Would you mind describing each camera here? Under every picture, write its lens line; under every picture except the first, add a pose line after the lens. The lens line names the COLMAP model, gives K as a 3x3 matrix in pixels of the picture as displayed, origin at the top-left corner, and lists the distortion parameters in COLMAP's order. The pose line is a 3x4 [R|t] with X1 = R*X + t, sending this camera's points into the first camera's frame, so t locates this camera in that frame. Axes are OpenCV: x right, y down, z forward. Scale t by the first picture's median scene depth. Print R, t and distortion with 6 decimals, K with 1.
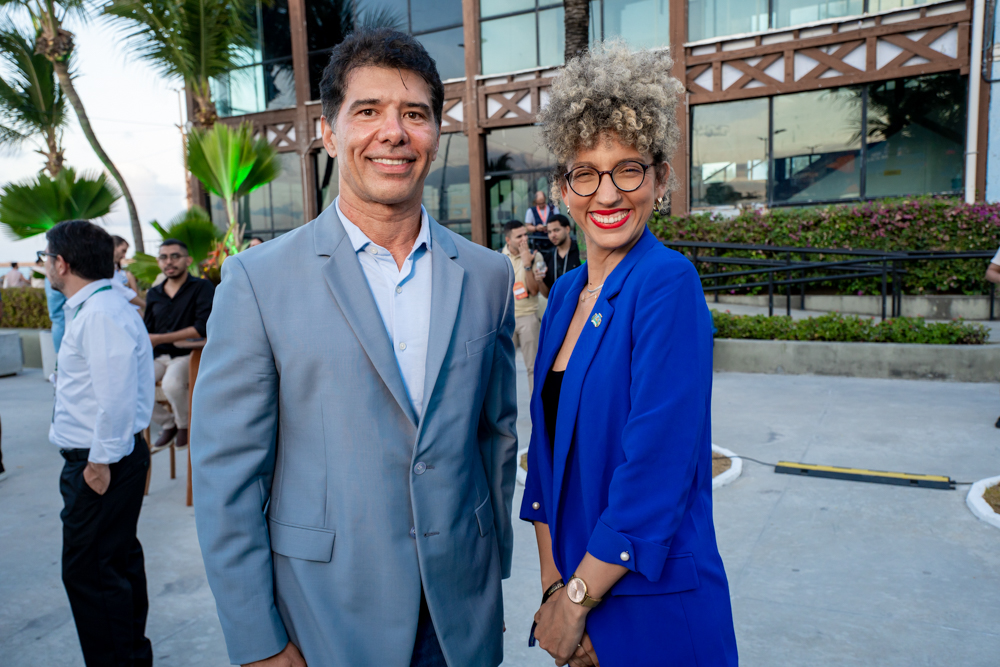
lens RADIAL K [[868.6, 0, 496.4], [0, 868.6, 333.4], [0, 0, 1]] dist [0.095732, -0.032459]
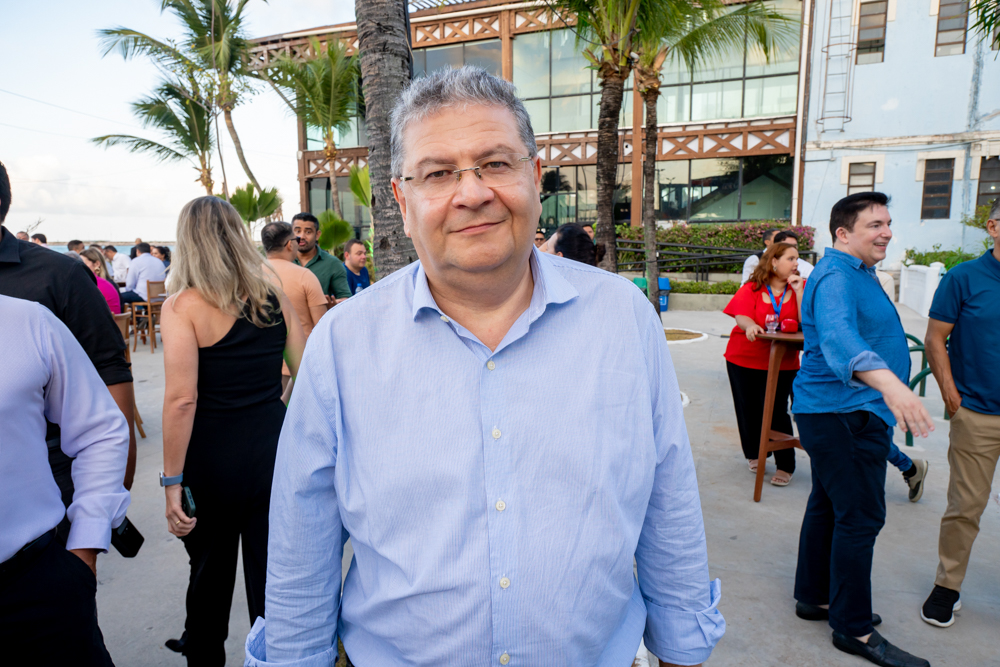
lens RADIAL K [[728.8, 0, 504.3], [0, 728.8, 336.3], [0, 0, 1]] dist [0.035644, 0.002305]
pose [[0.992811, 0.009100, 0.119344, -0.238849], [-0.013173, 0.999356, 0.033384, 0.041322], [-0.118963, -0.034716, 0.992292, -0.437038]]
